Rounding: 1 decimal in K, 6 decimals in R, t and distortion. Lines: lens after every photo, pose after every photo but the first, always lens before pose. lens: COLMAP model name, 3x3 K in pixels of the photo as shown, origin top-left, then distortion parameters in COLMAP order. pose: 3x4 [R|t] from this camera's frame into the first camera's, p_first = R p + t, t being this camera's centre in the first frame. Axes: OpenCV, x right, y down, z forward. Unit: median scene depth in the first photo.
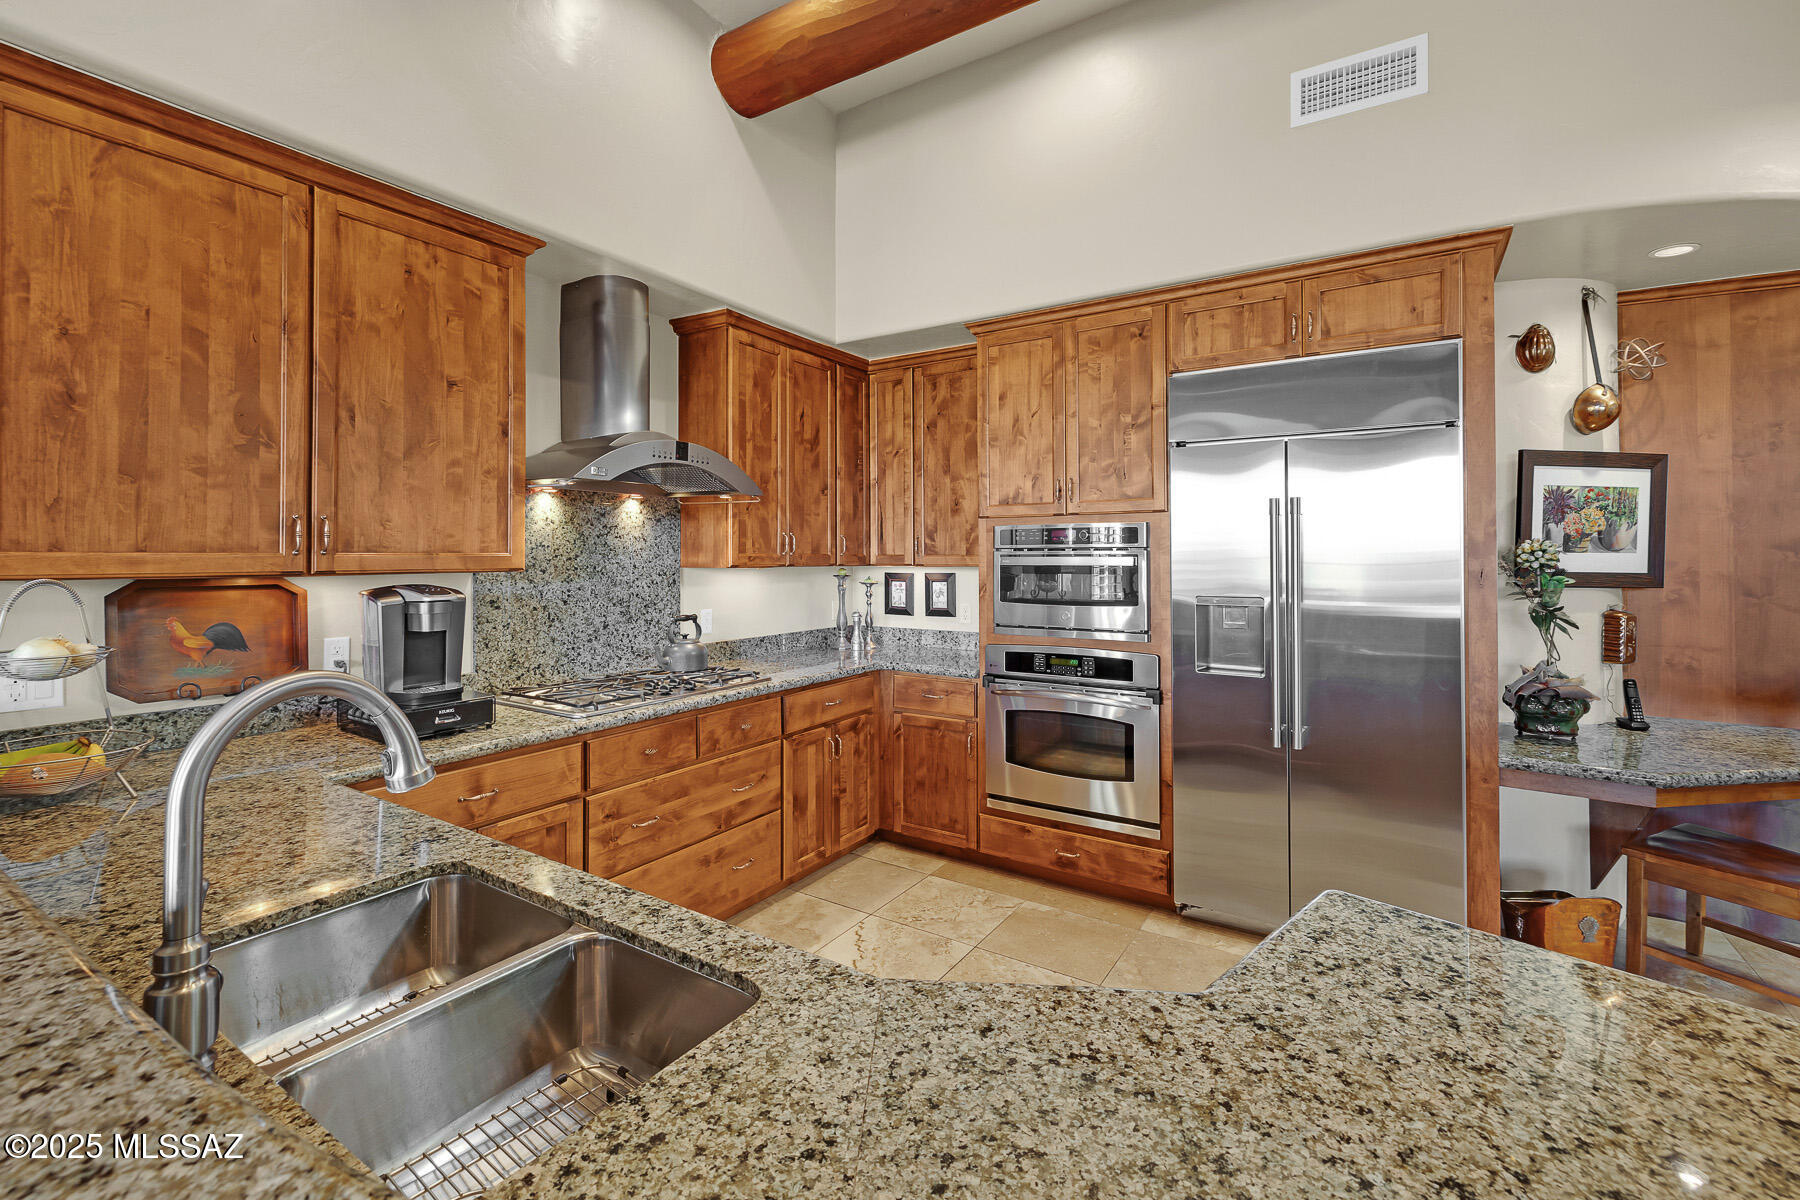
lens RADIAL K [[777.8, 0, 901.0], [0, 777.8, 558.3], [0, 0, 1]] dist [-0.000160, -0.000053]
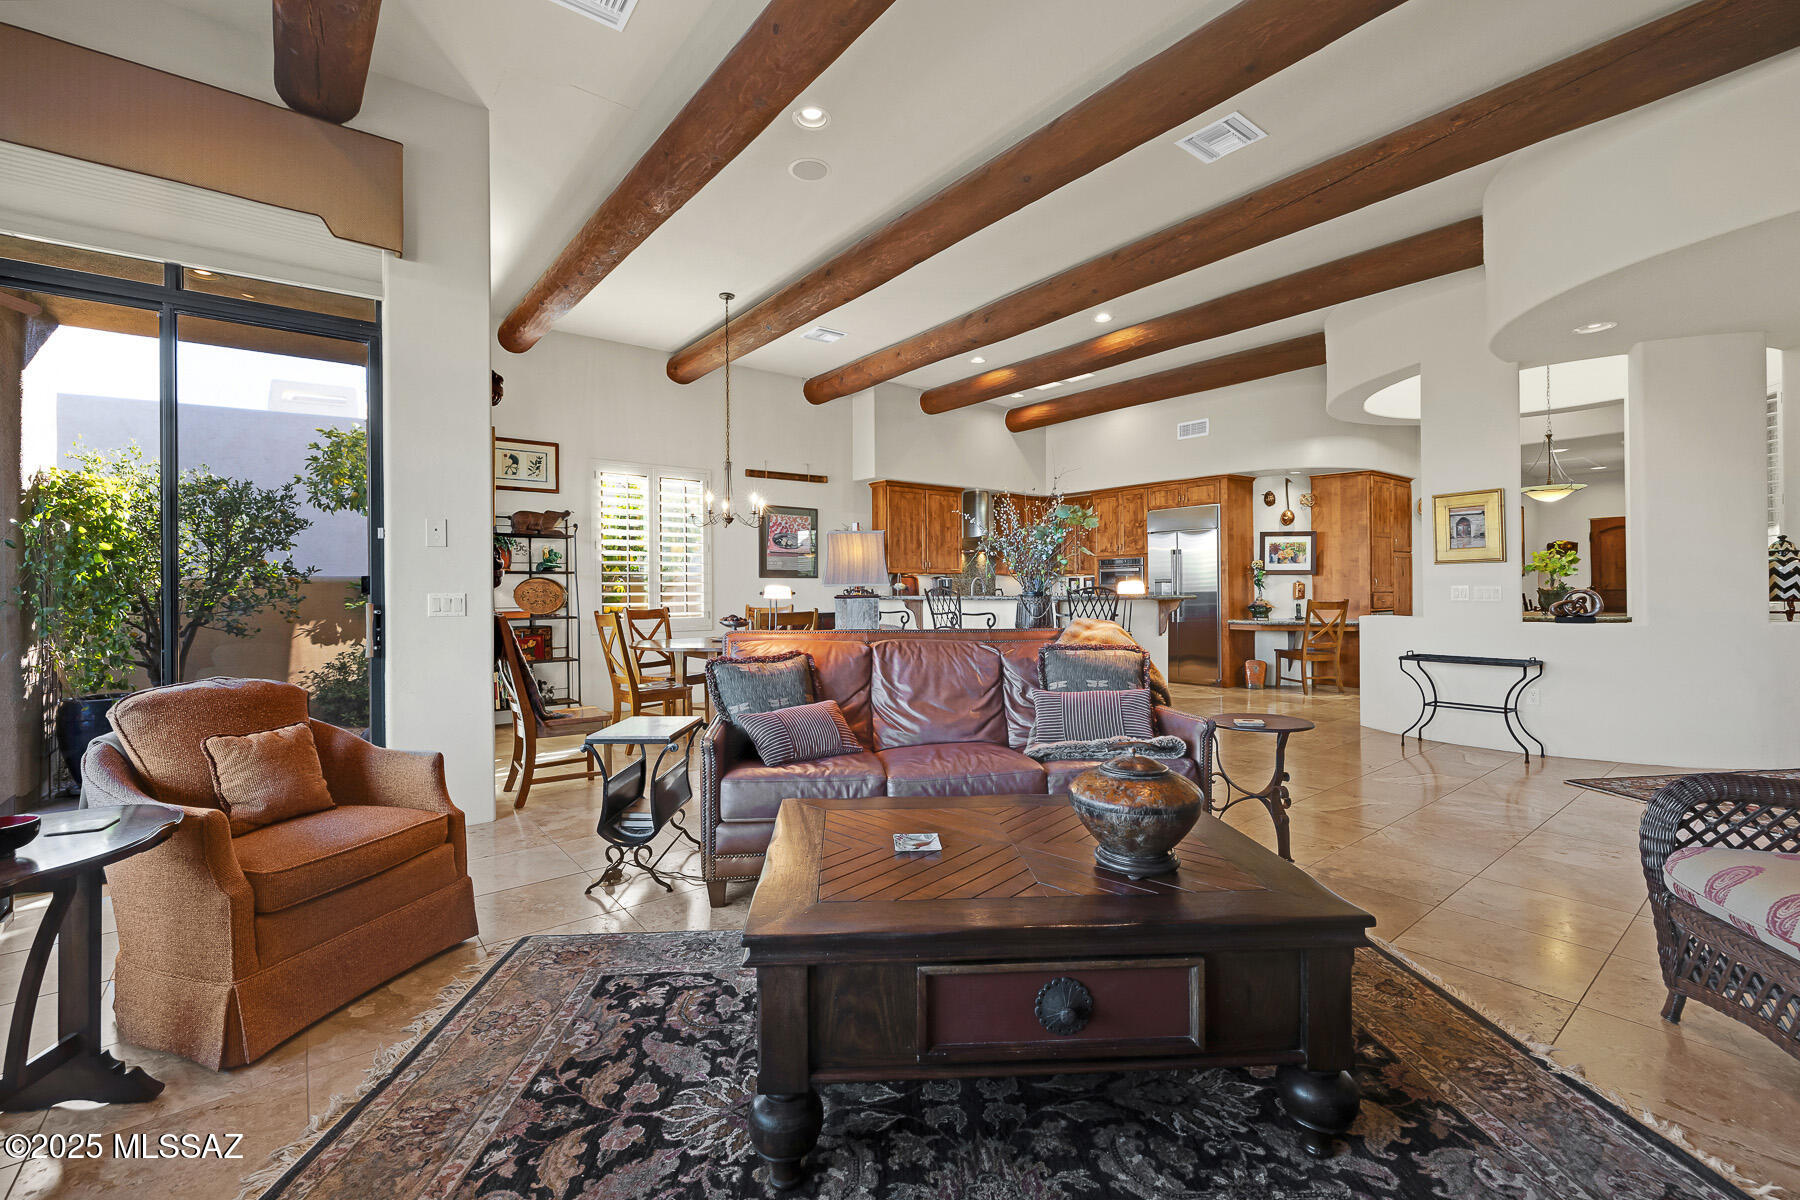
lens RADIAL K [[771.9, 0, 900.0], [0, 771.9, 600.0], [0, 0, 1]] dist [0.000127, -0.000014]
pose [[0.950132, -0.005241, -0.311804, 0.373590], [0.009482, 0.999882, 0.012088, 0.085538], [0.311703, -0.014442, 0.950070, -2.415442]]
